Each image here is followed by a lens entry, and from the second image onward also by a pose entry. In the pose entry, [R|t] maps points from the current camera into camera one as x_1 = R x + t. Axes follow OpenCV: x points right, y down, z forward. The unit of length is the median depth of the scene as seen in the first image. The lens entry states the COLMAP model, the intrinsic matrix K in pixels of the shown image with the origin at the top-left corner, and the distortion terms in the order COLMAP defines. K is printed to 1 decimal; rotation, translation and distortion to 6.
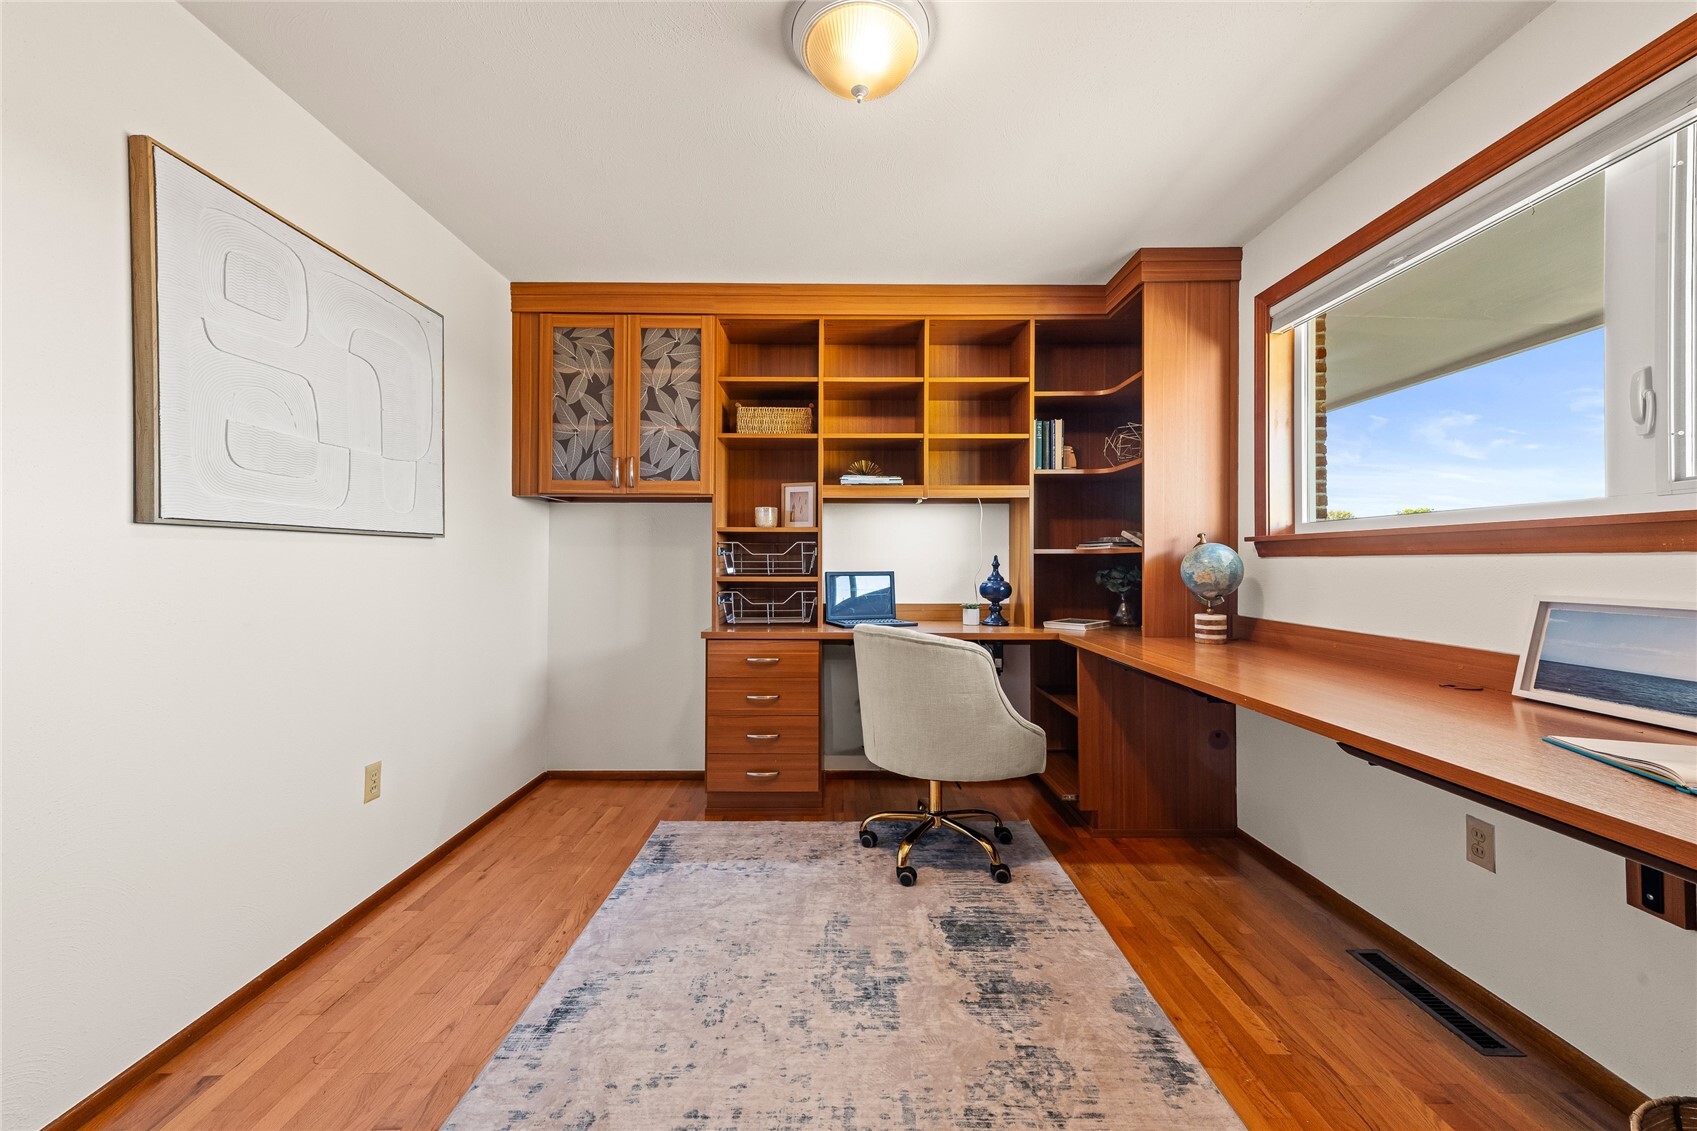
lens RADIAL K [[667.0, 0, 844.3], [0, 667.0, 552.9], [0, 0, 1]] dist [0.023054, 0.000173]
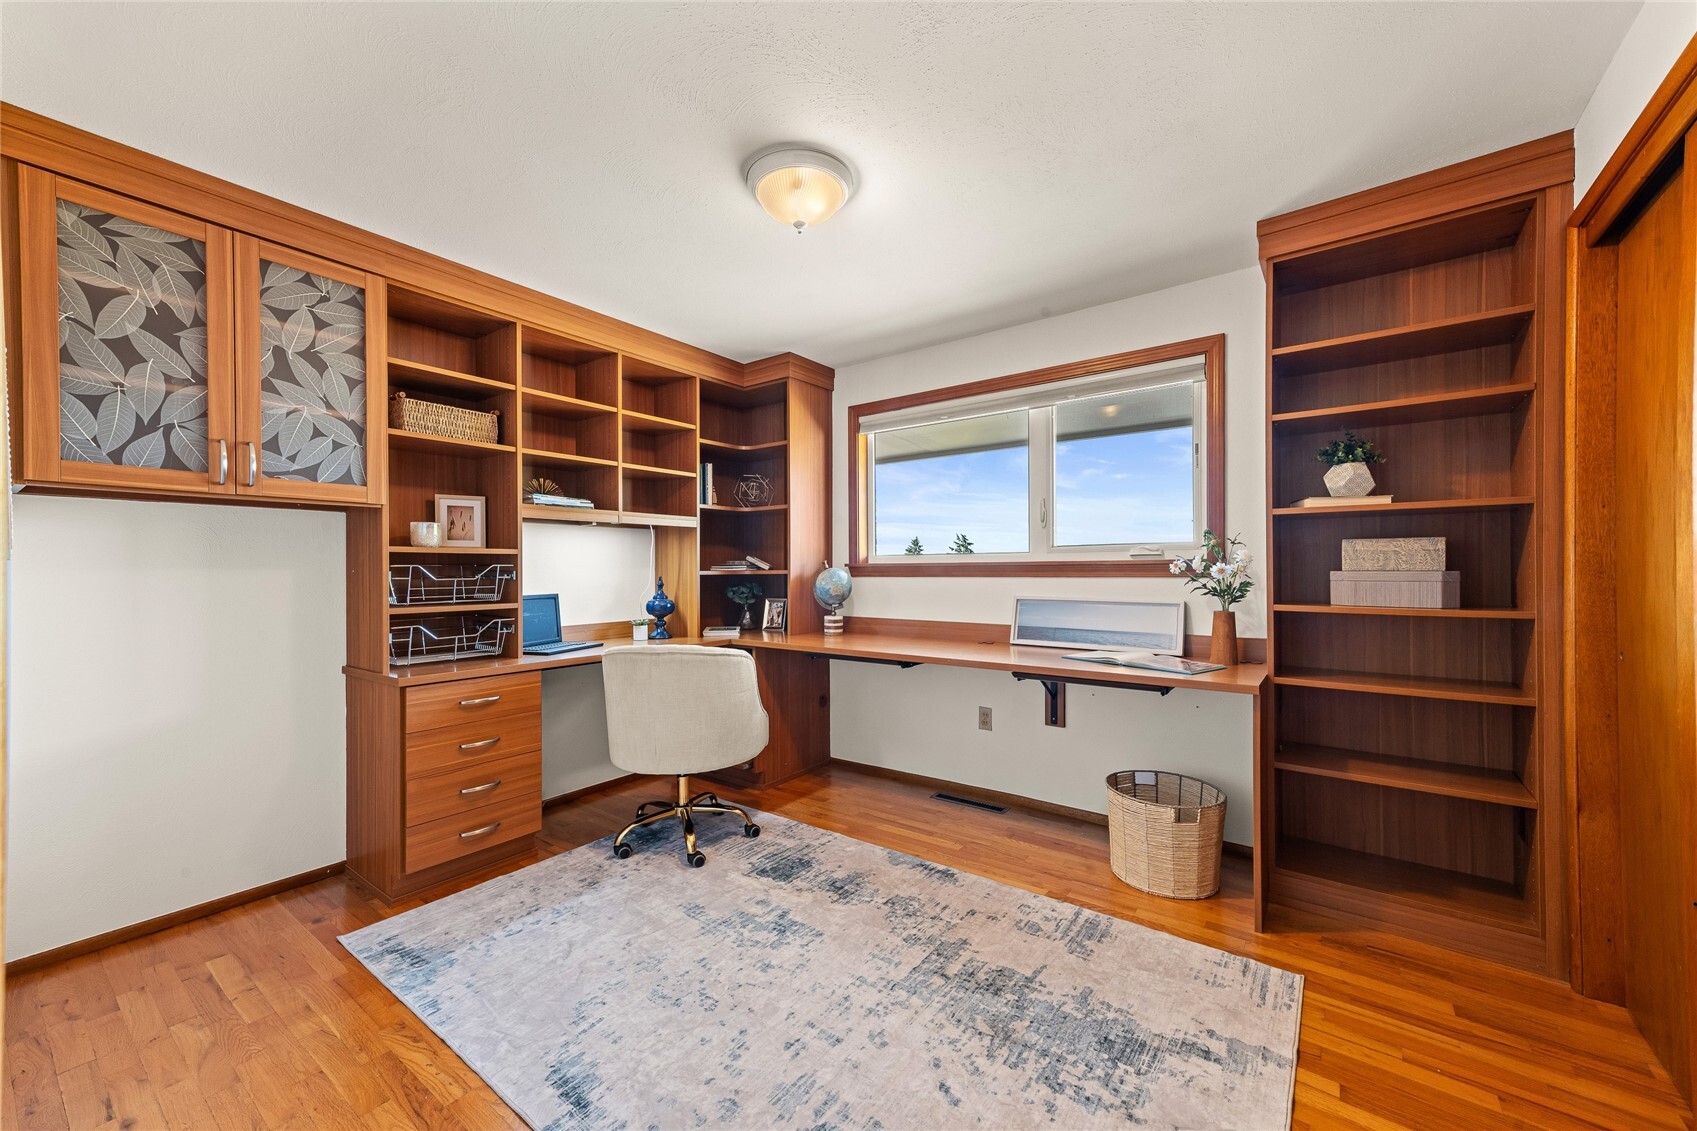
lens RADIAL K [[658.9, 0, 846.3], [0, 658.9, 567.4], [0, 0, 1]] dist [0.024566, 0.000173]
pose [[0.597721, -0.003169, 0.801698, -0.505803], [-0.004018, 0.999968, 0.006948, -0.021322], [-0.801694, -0.007374, 0.597689, 0.089598]]
